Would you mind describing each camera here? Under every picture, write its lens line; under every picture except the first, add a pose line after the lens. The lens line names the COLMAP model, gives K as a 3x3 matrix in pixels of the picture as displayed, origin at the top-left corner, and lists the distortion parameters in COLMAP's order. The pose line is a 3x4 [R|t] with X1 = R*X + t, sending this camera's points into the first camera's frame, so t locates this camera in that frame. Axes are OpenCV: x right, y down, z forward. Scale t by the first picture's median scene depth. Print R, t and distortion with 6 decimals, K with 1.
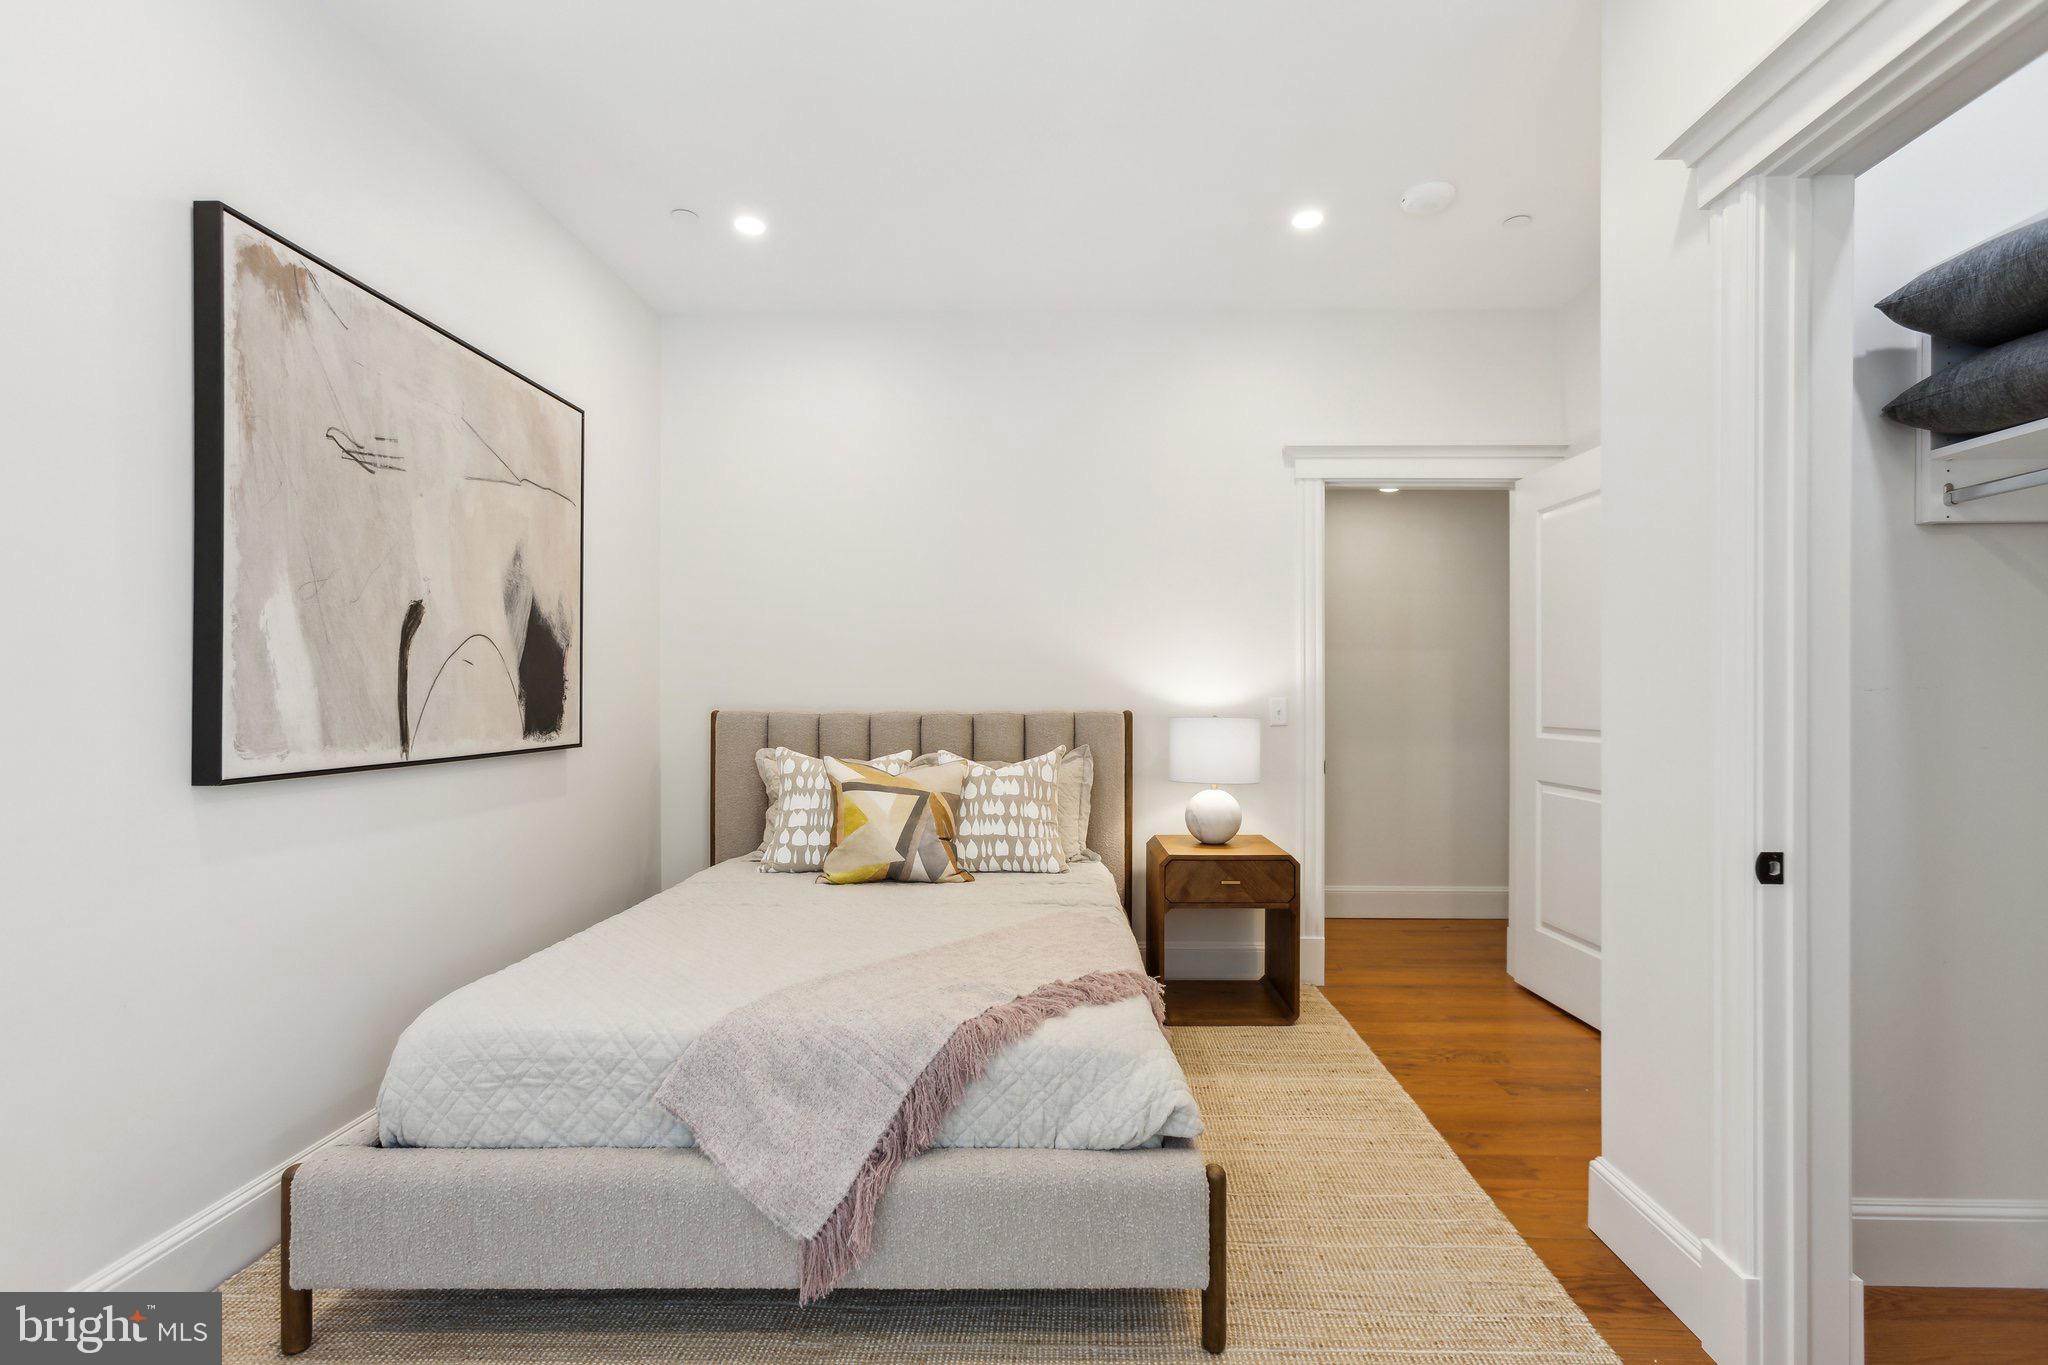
lens RADIAL K [[910.7, 0, 1024.0], [0, 910.7, 682.5], [0, 0, 1]] dist [-0.000903, 0.001184]
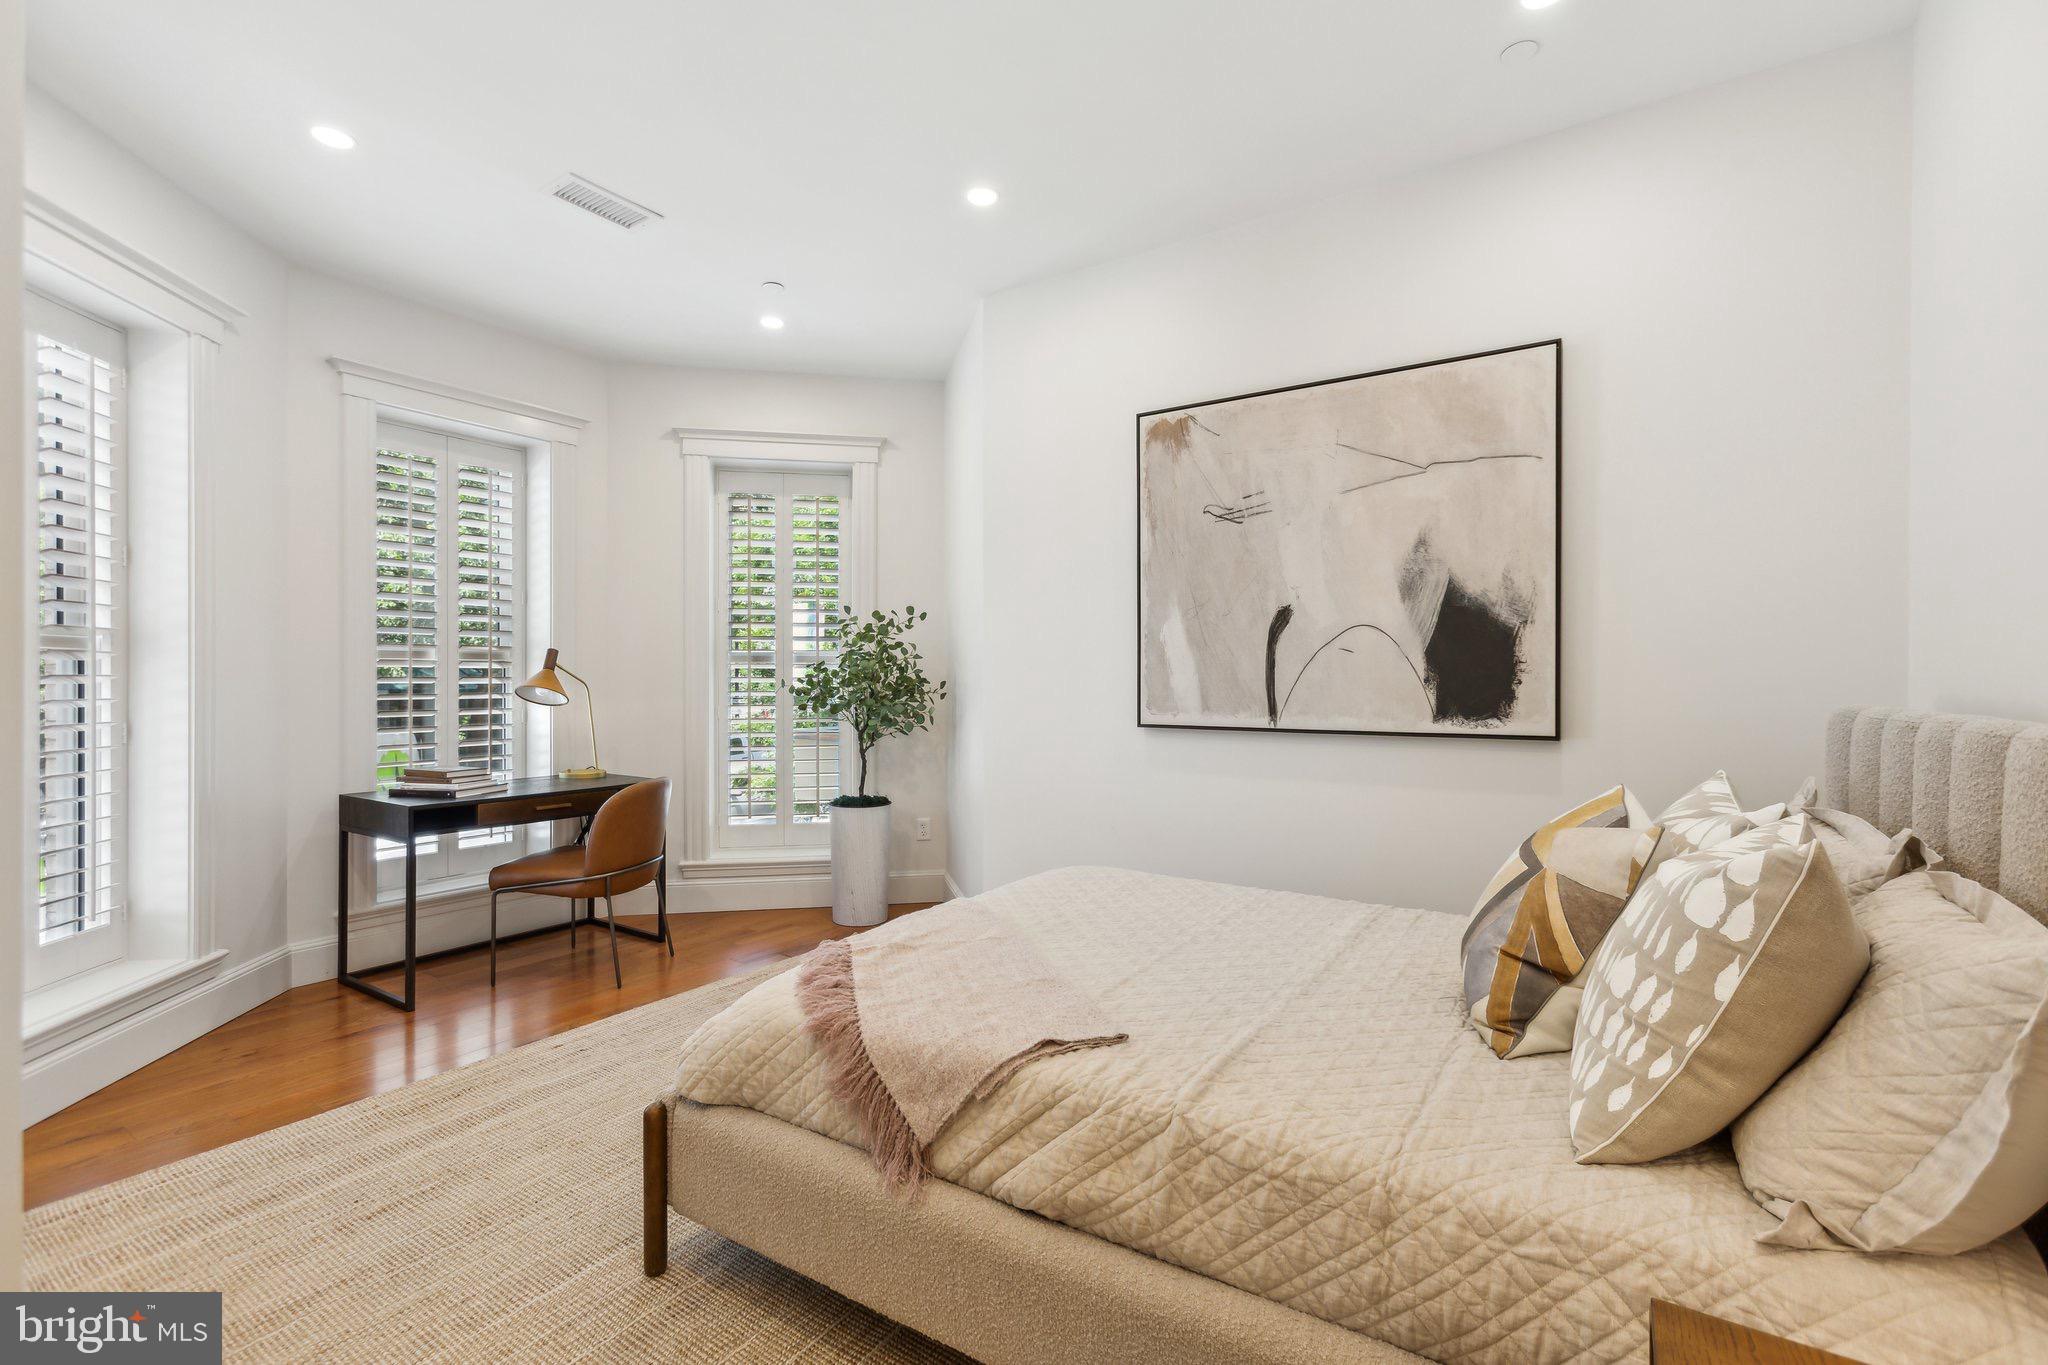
lens RADIAL K [[910.7, 0, 1024.0], [0, 910.7, 682.5], [0, 0, 1]] dist [-0.000903, 0.001184]
pose [[-0.499666, -0.004230, -0.866208, 0.659967], [0.006579, 0.999941, -0.008679, 0.028859], [0.866193, -0.010035, -0.499609, 1.346373]]
